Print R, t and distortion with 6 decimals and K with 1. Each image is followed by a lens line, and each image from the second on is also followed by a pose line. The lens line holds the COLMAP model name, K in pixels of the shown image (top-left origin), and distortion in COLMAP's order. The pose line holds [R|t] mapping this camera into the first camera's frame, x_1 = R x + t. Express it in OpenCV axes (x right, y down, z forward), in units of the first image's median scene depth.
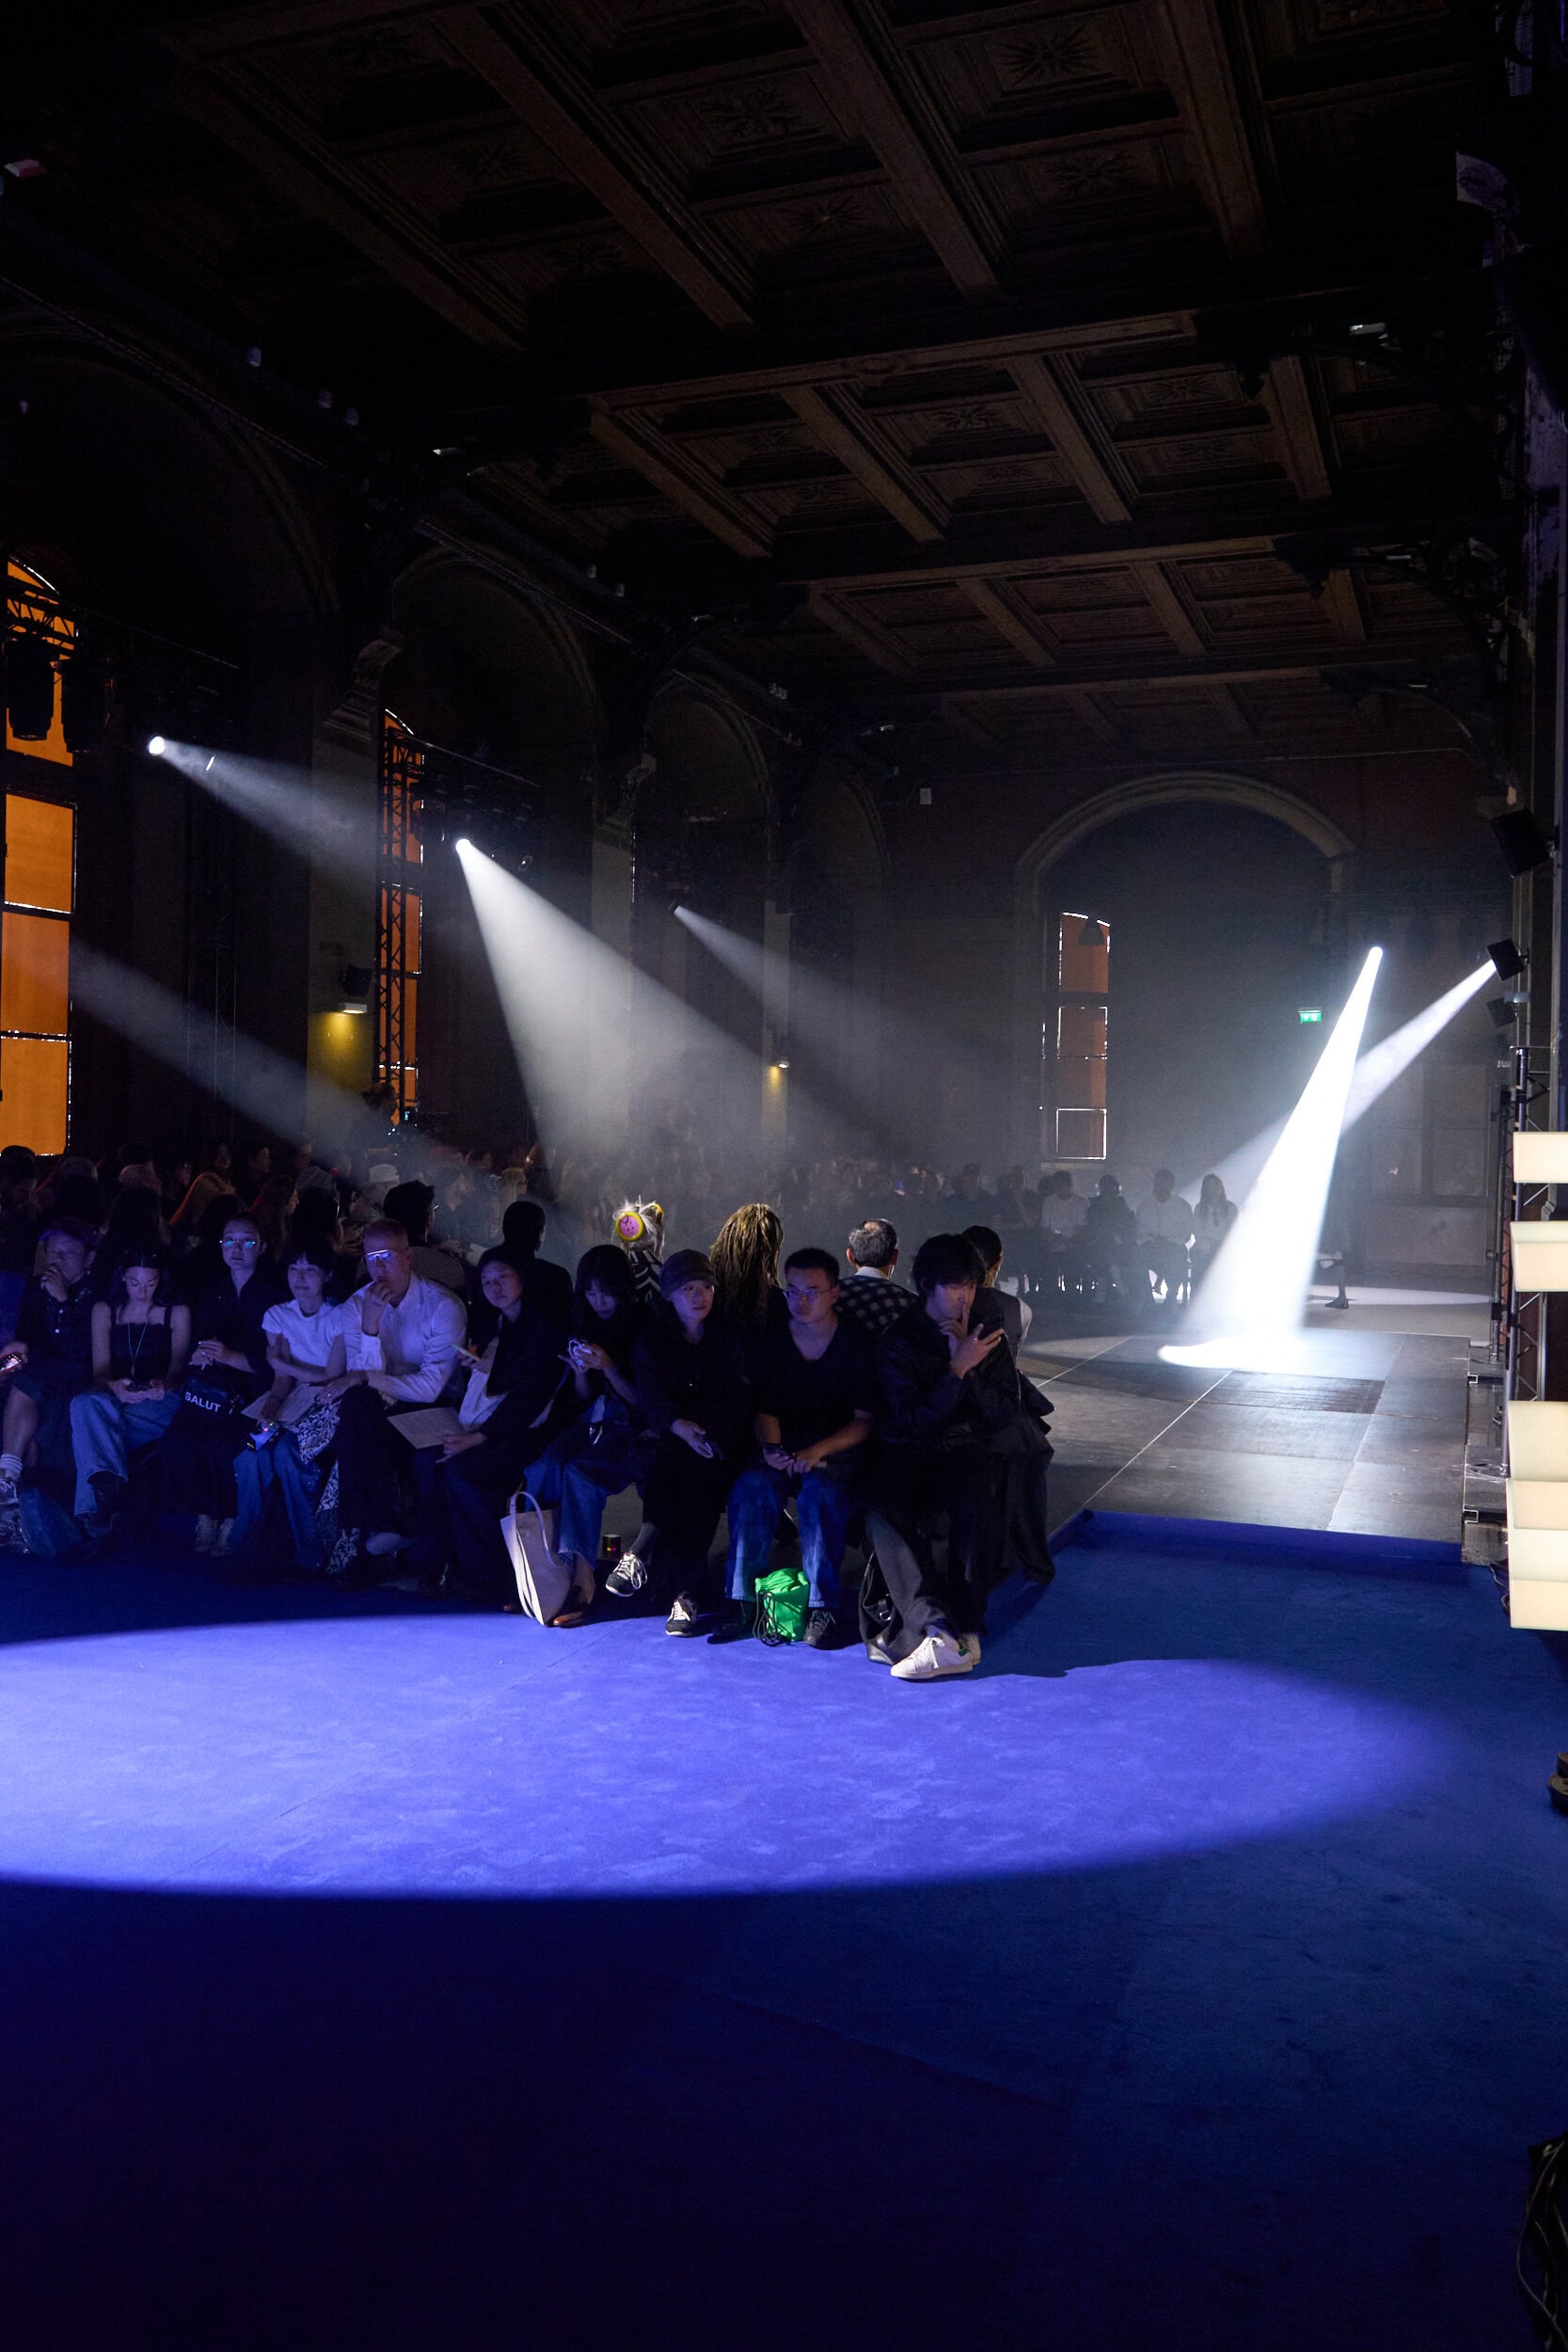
lens RADIAL K [[2057.3, 0, 579.4], [0, 2057.3, 1096.1], [0, 0, 1]] dist [0.009318, -0.044175]
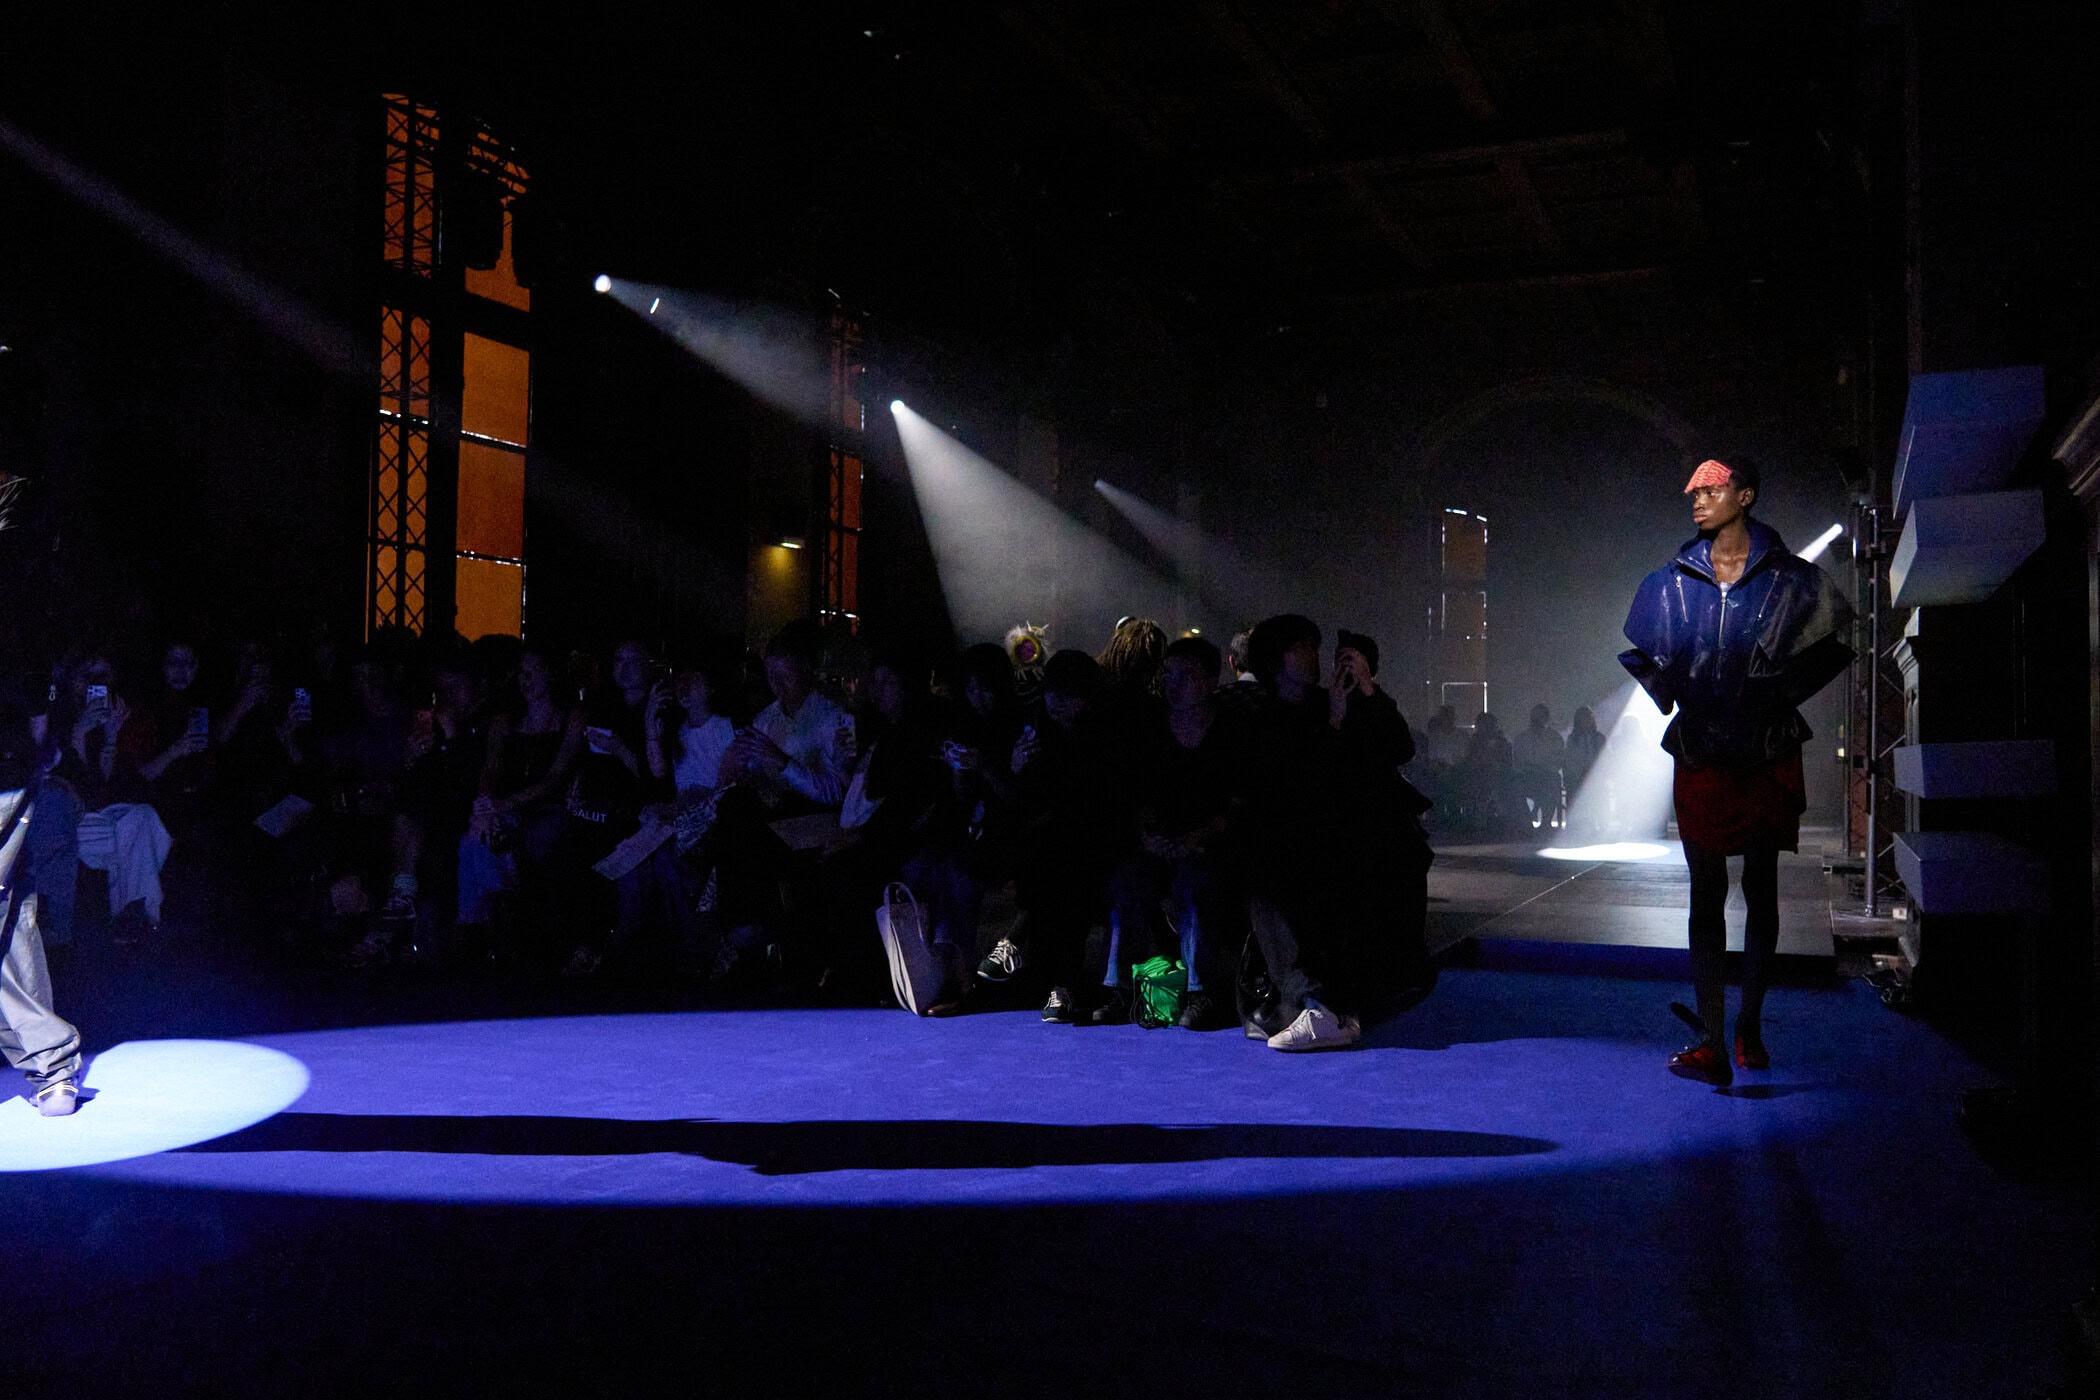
lens RADIAL K [[1732.7, 0, 1066.7], [0, 1732.7, 686.0], [0, 0, 1]] dist [-0.012902, 0.001779]
pose [[0.999917, -0.004411, 0.012111, 0.043172], [0.004936, 0.999035, -0.043638, 0.132596], [-0.011907, 0.043694, 0.998974, 0.161856]]
